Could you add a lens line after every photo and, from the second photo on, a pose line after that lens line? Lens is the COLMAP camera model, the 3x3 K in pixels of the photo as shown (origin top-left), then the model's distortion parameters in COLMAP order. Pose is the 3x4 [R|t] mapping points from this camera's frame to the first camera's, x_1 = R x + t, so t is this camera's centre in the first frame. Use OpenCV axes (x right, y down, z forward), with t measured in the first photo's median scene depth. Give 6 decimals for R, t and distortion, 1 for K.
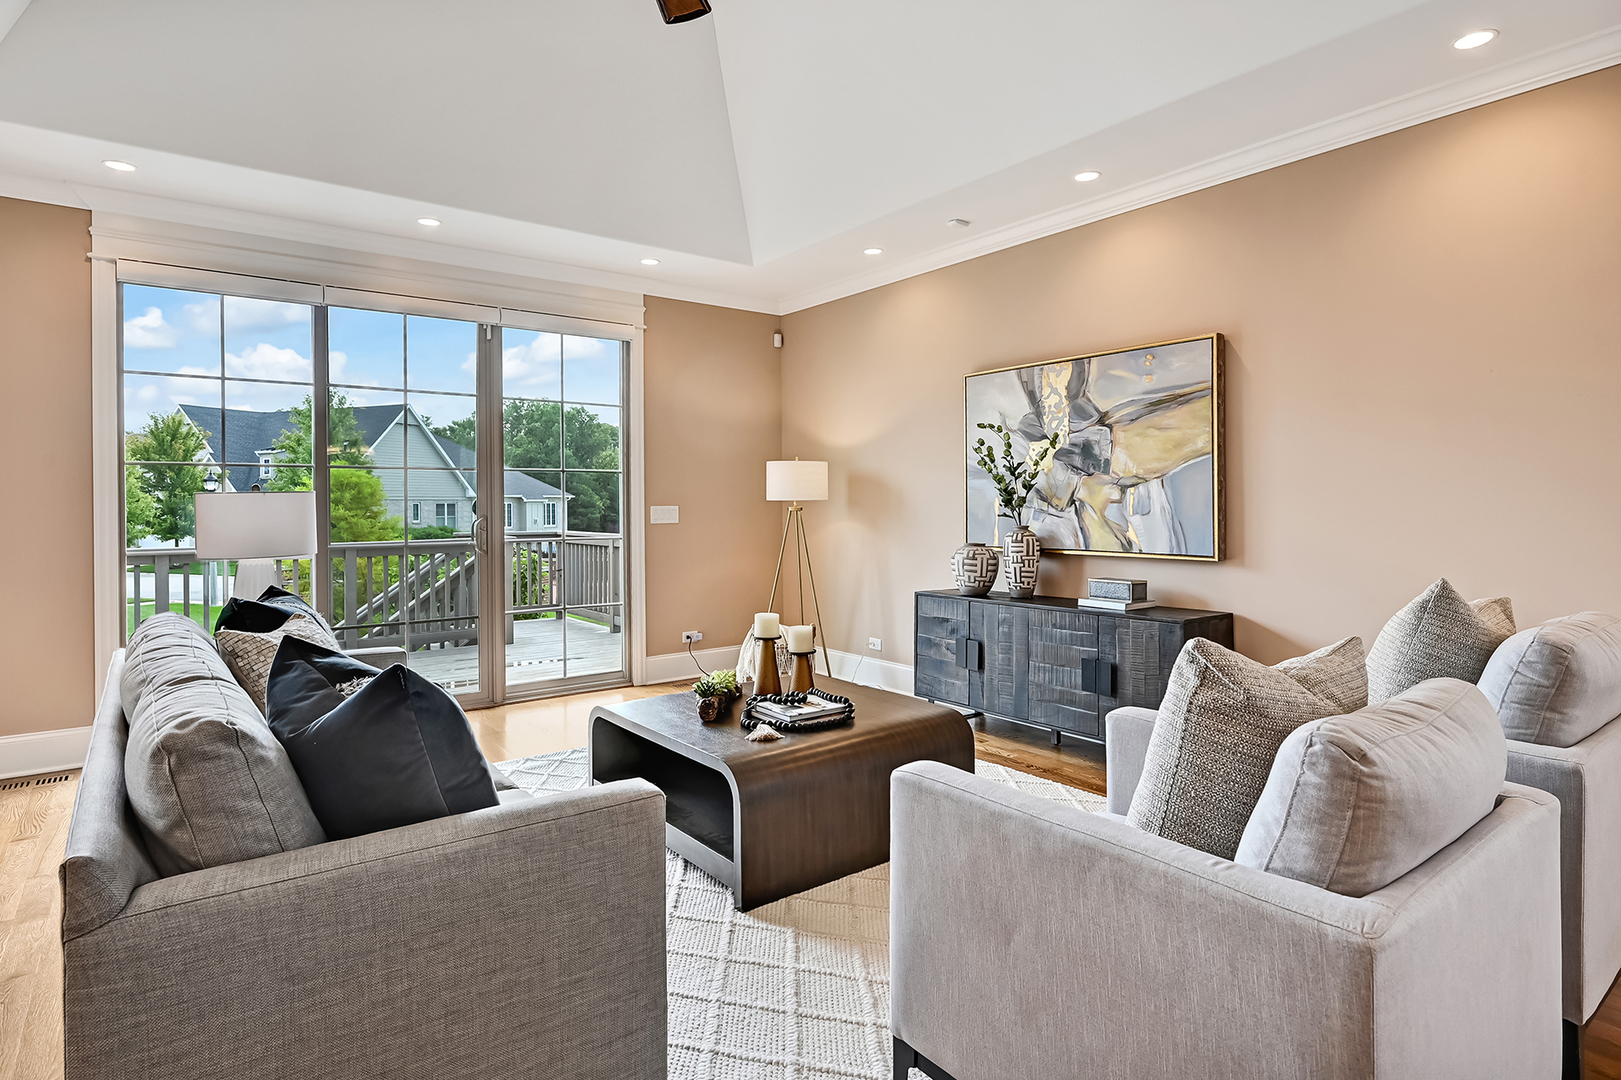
lens RADIAL K [[866.0, 0, 821.1], [0, 866.0, 504.3], [0, 0, 1]] dist [-0.004041, 0.000489]
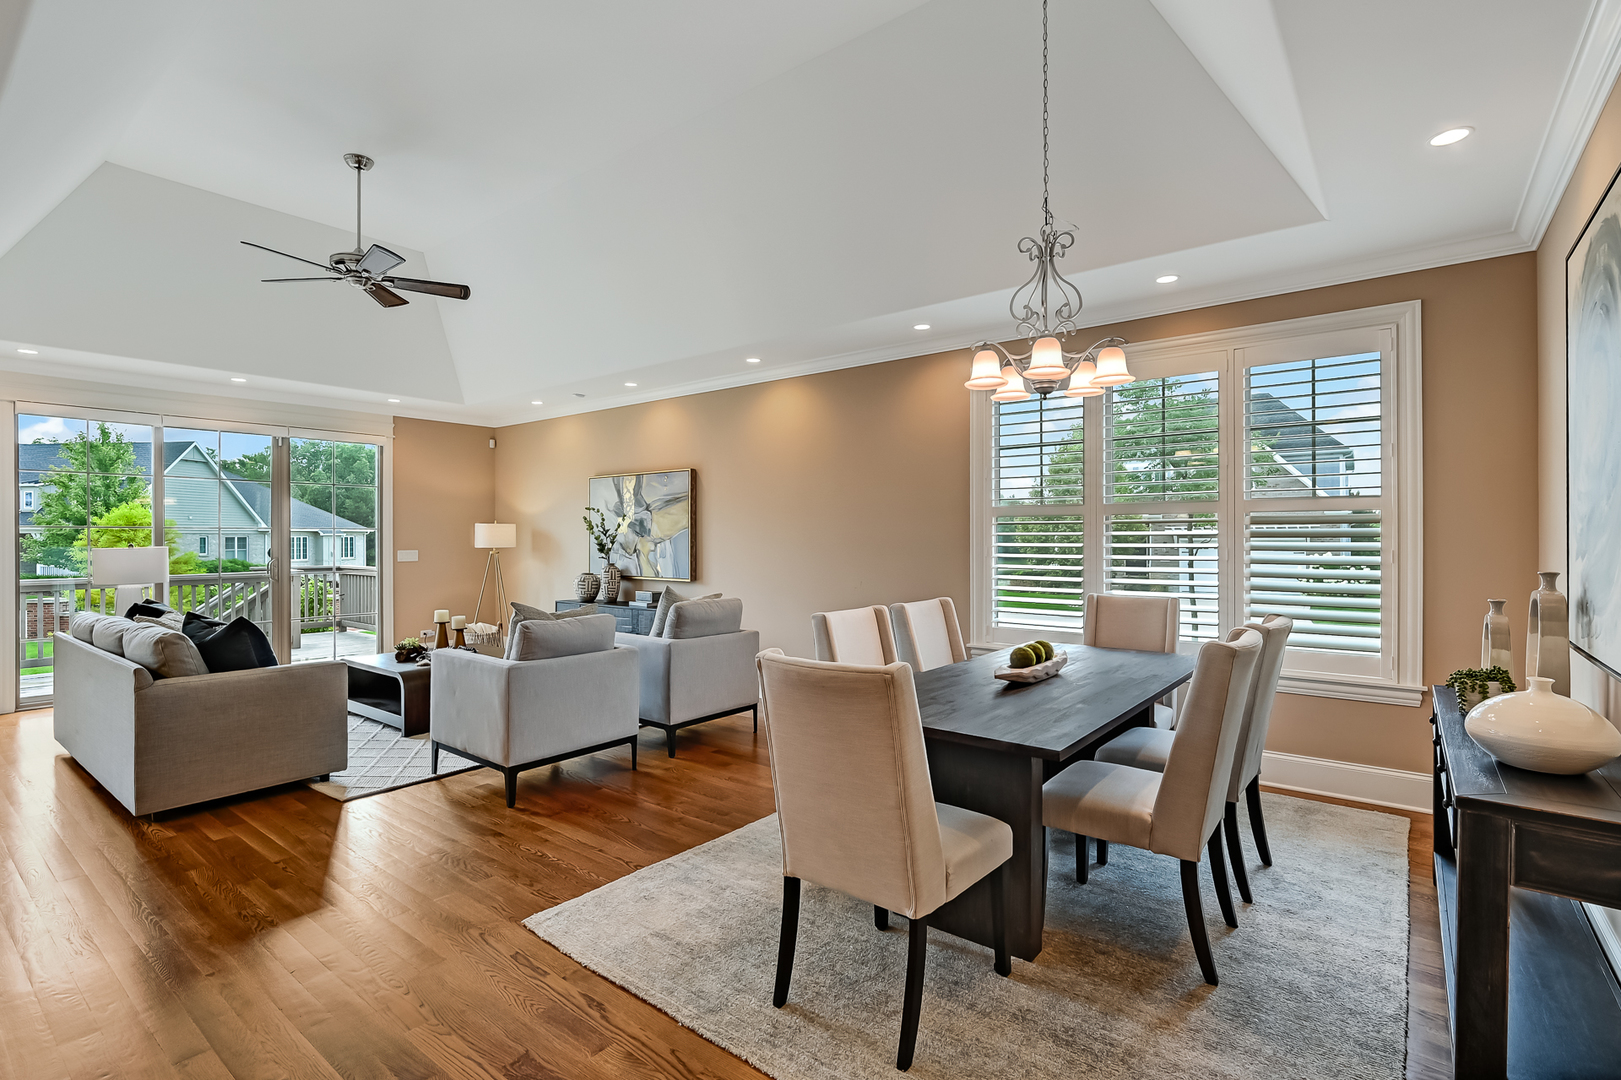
lens RADIAL K [[761.7, 0, 818.9], [0, 761.7, 536.6], [0, 0, 1]] dist [-0.000031, -0.000167]
pose [[0.969809, 0.004756, 0.243817, 0.267823], [-0.004455, 0.999988, -0.001784, -0.031254], [-0.243823, 0.000644, 0.969819, -0.680473]]
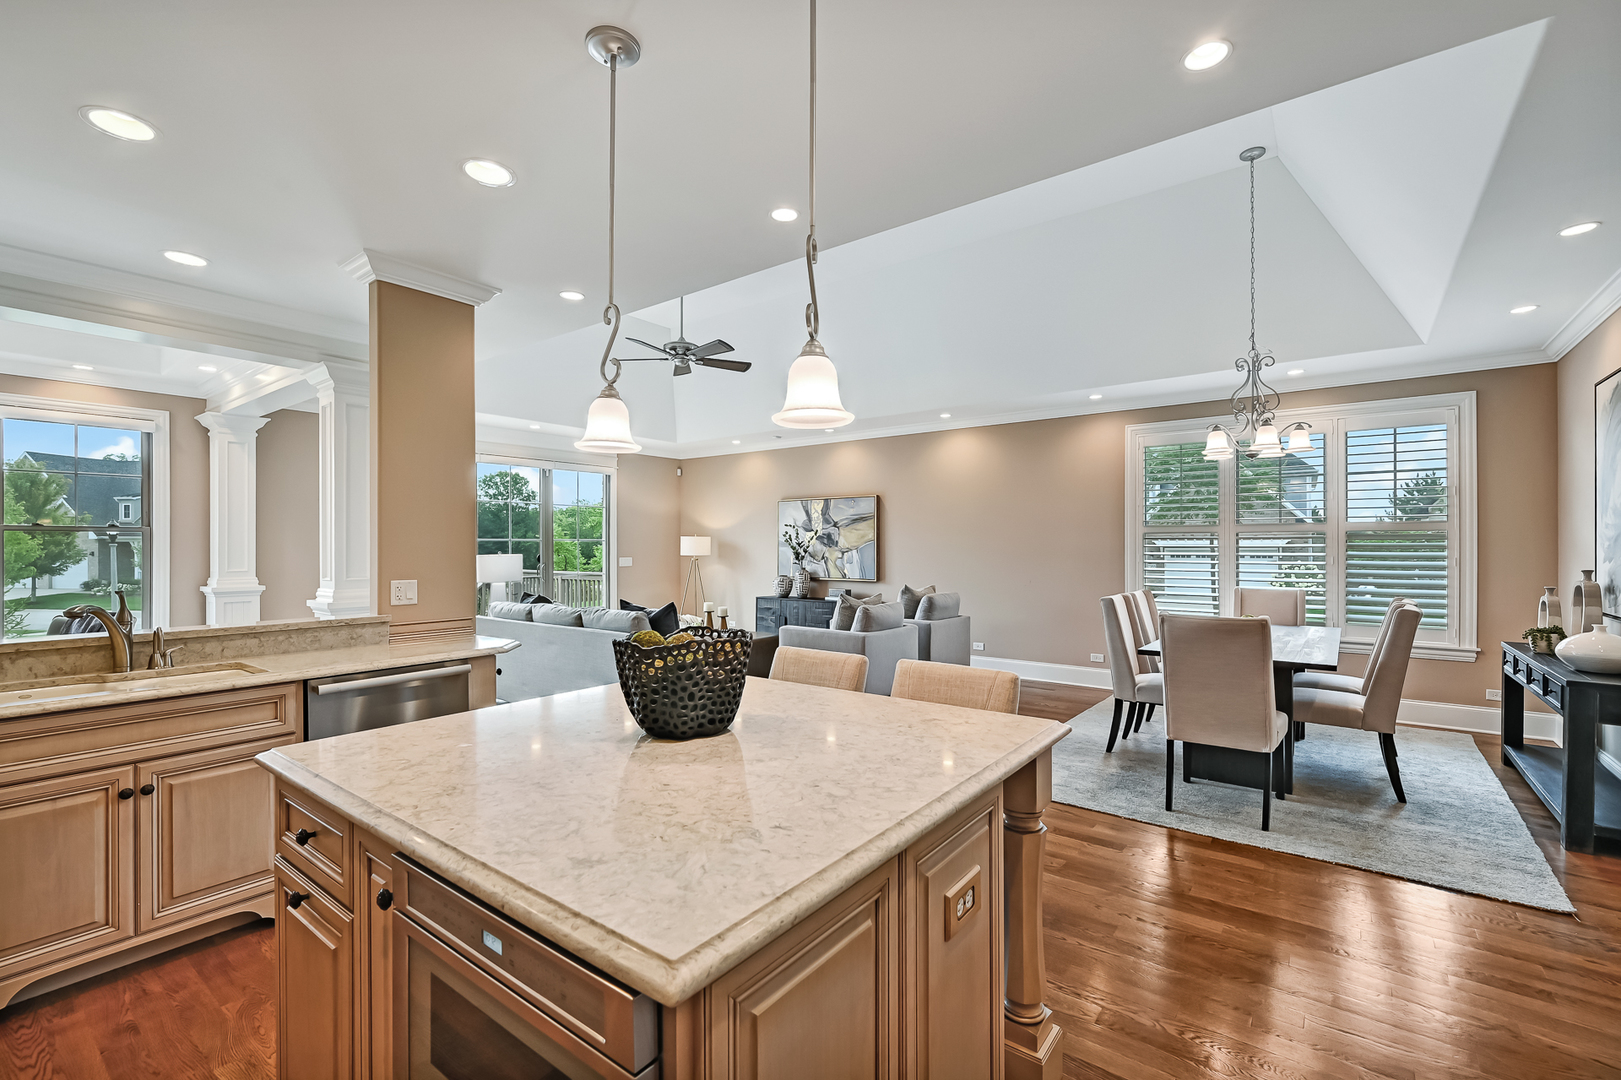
lens RADIAL K [[707.9, 0, 807.4], [0, 707.9, 547.3], [0, 0, 1]] dist [-0.000219, 0.000907]
pose [[0.967213, 0.007336, 0.253861, -0.249094], [-0.007281, 0.999973, -0.001159, -0.028997], [-0.253863, -0.000727, 0.967240, -0.881359]]
